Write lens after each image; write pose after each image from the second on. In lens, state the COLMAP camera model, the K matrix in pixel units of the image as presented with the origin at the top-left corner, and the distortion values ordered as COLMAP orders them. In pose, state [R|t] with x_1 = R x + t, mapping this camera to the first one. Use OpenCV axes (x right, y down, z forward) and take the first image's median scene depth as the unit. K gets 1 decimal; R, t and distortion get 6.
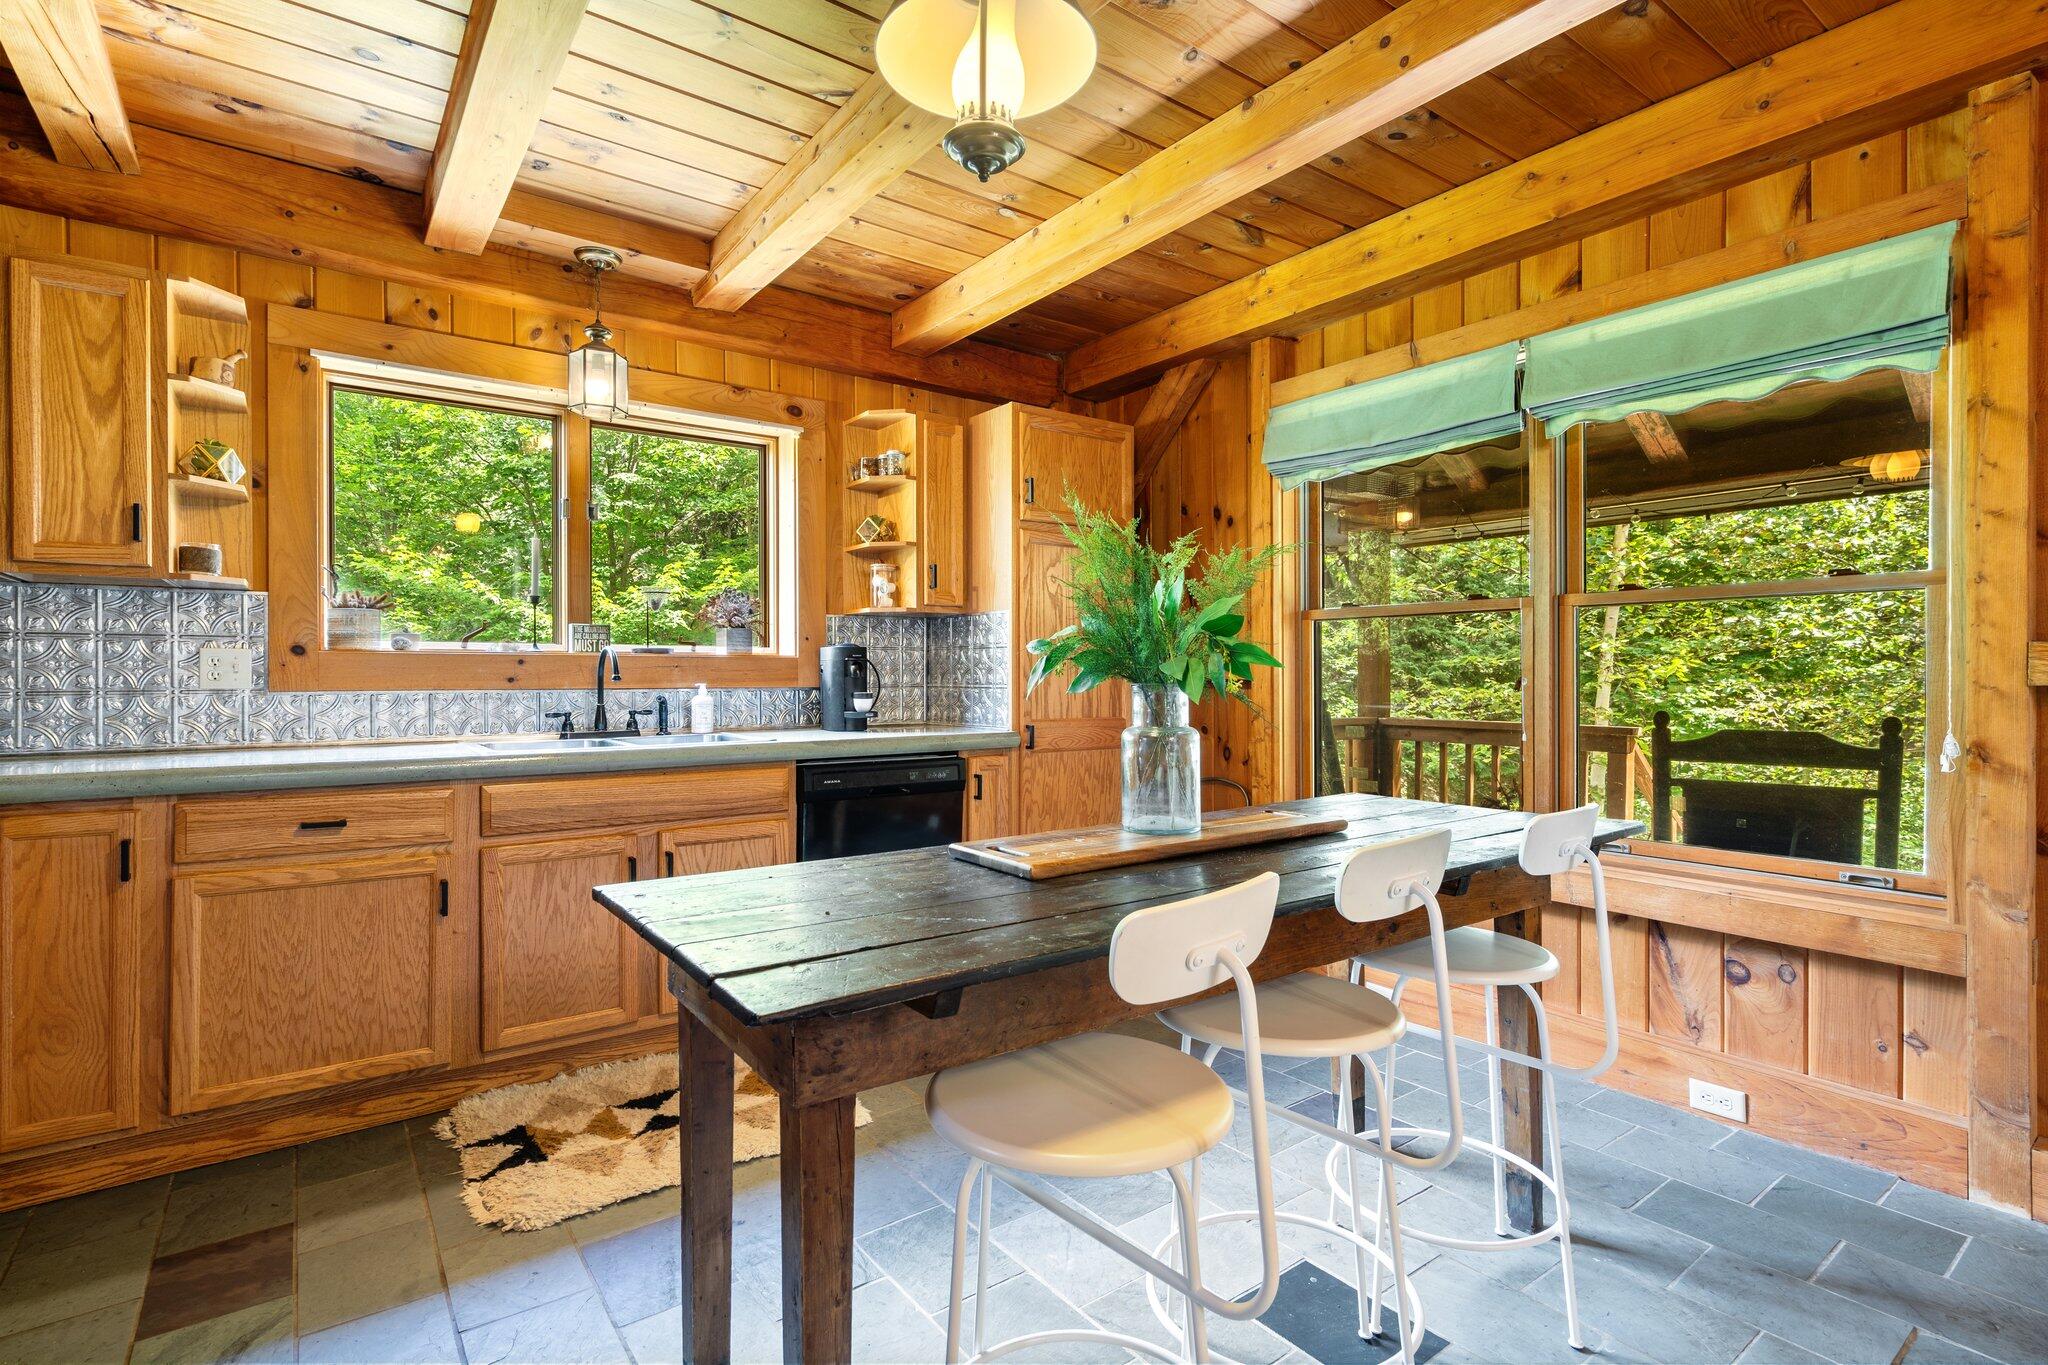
lens RADIAL K [[987.8, 0, 1026.9], [0, 987.8, 677.9], [0, 0, 1]] dist [0.002280, 0.000273]
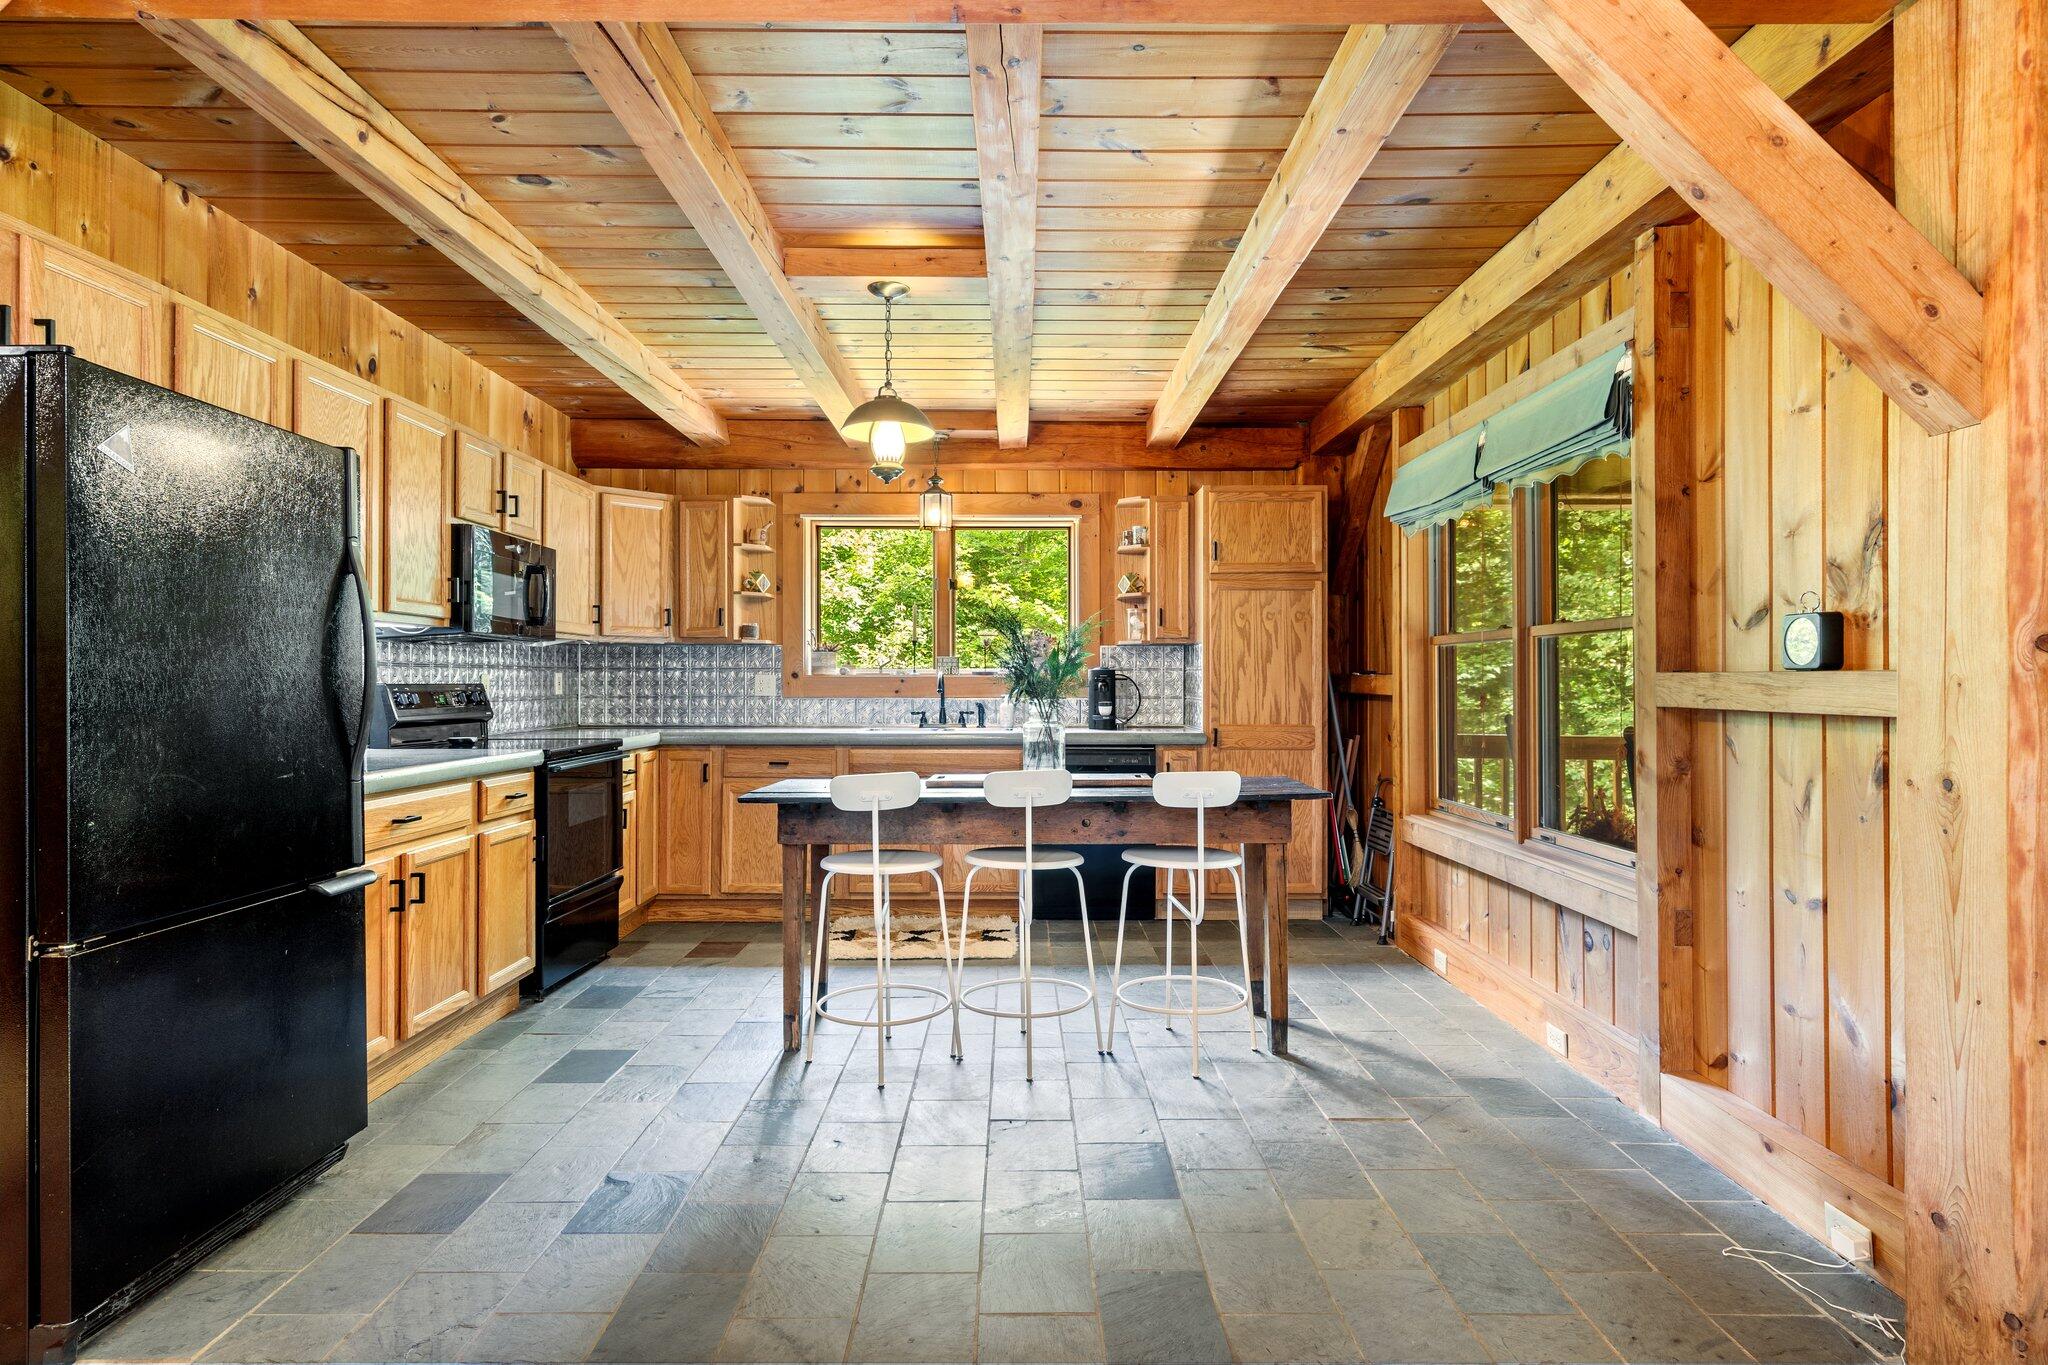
lens RADIAL K [[1110.0, 0, 1020.7], [0, 1110.0, 678.6], [0, 0, 1]] dist [0.005633, 0.000234]
pose [[0.809678, 0.000121, -0.586875, 0.782177], [-0.003140, 0.999987, -0.004127, -0.013450], [0.586867, 0.005184, 0.809667, -0.420572]]
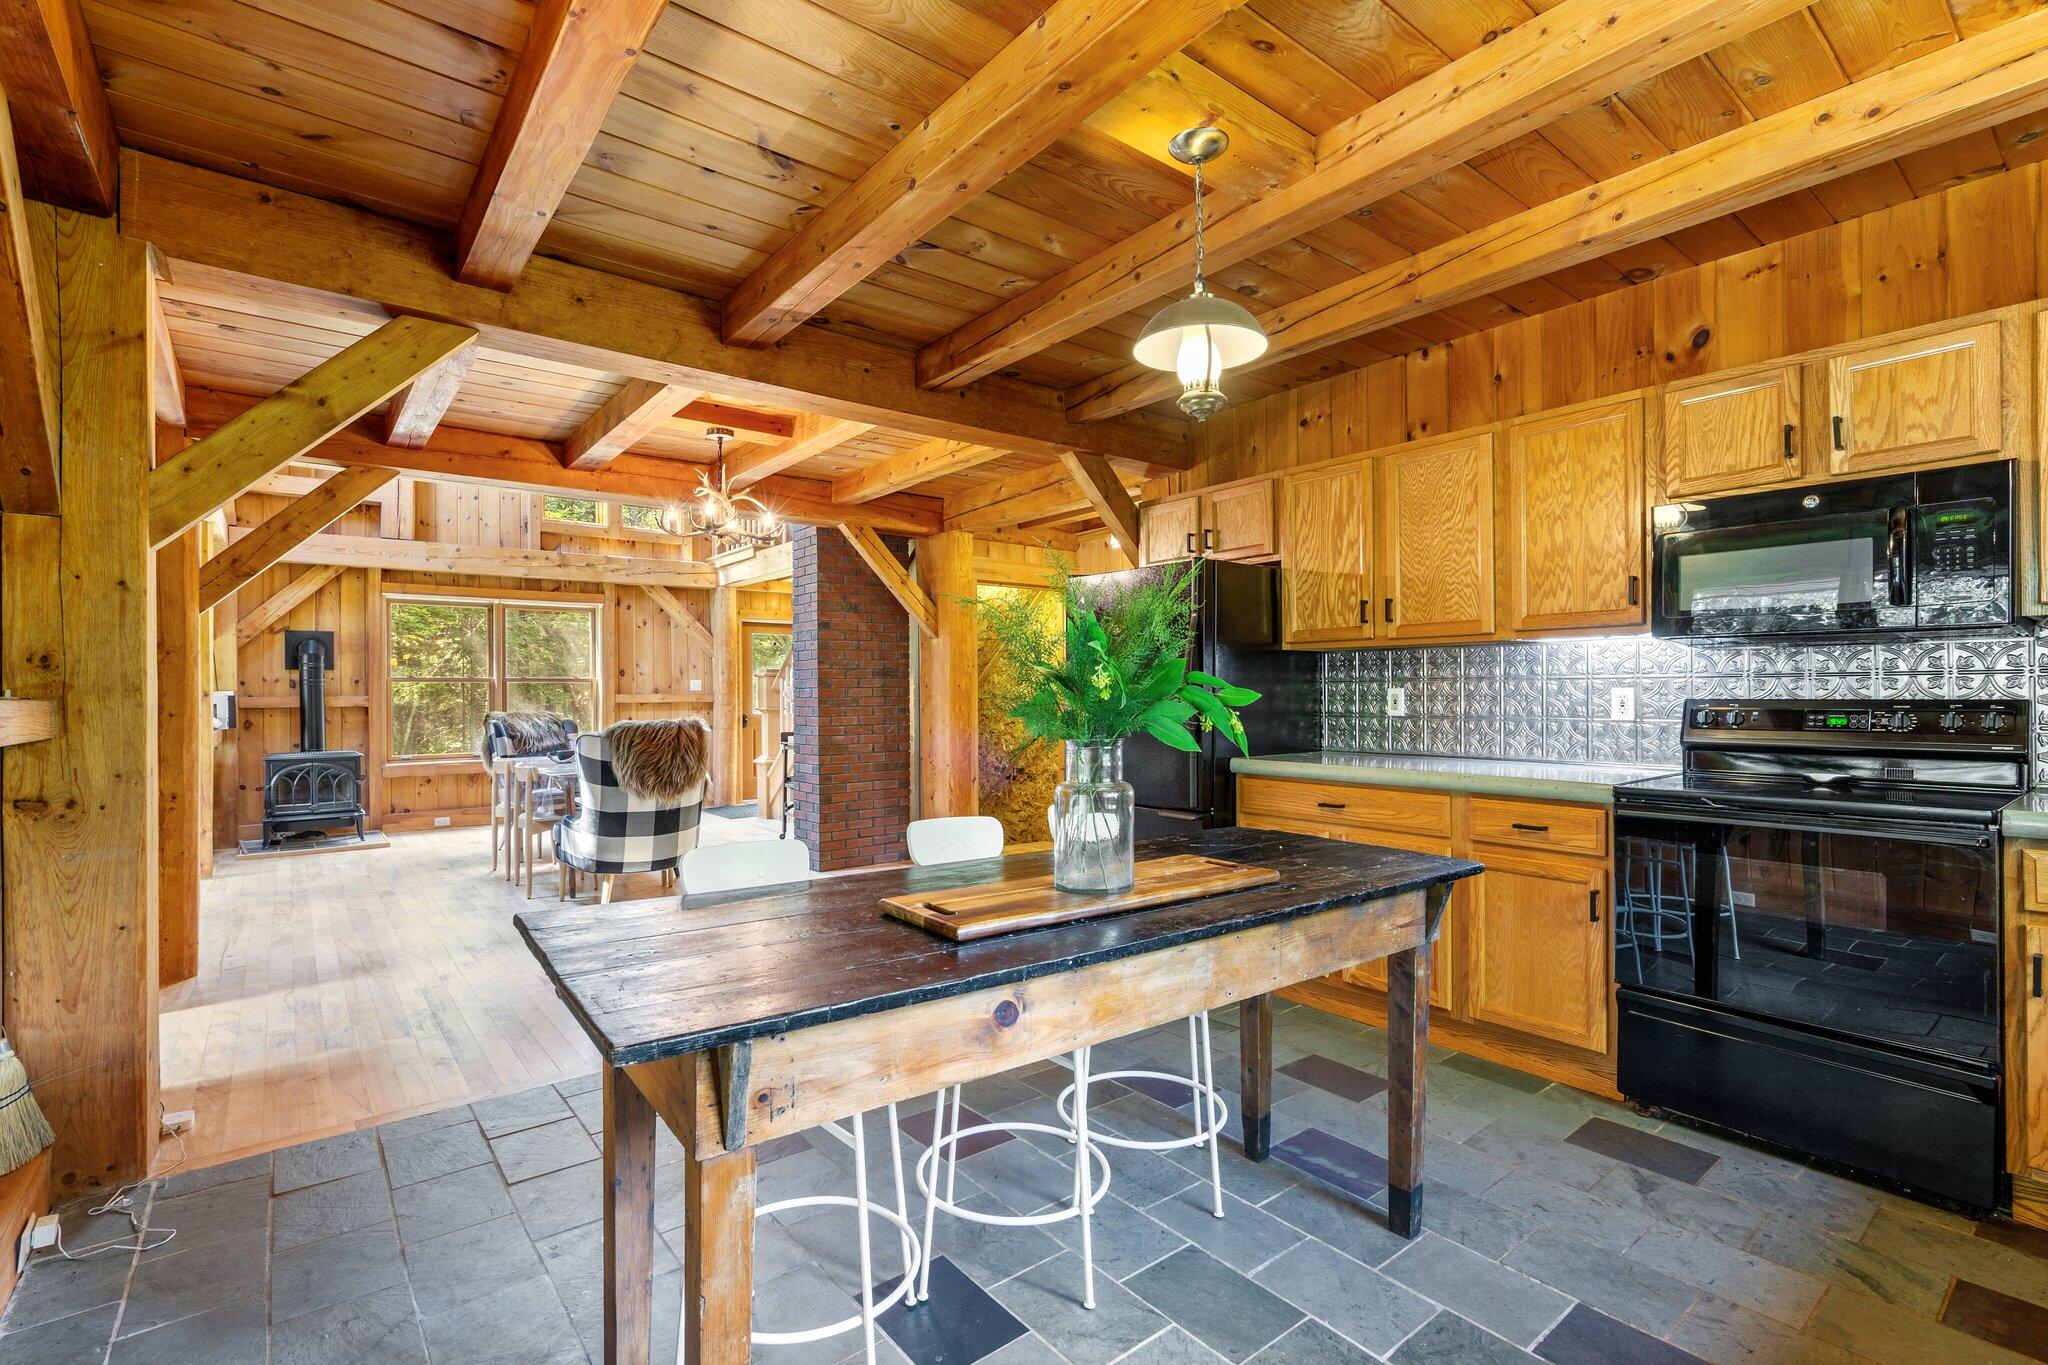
lens RADIAL K [[941.3, 0, 1026.6], [0, 941.3, 694.1], [0, 0, 1]] dist [0.001723, -0.000033]
pose [[-0.999415, -0.000983, -0.034175, -0.176778], [-0.001091, 0.999995, 0.003124, -0.018305], [0.034172, 0.003159, -0.999411, 1.889518]]
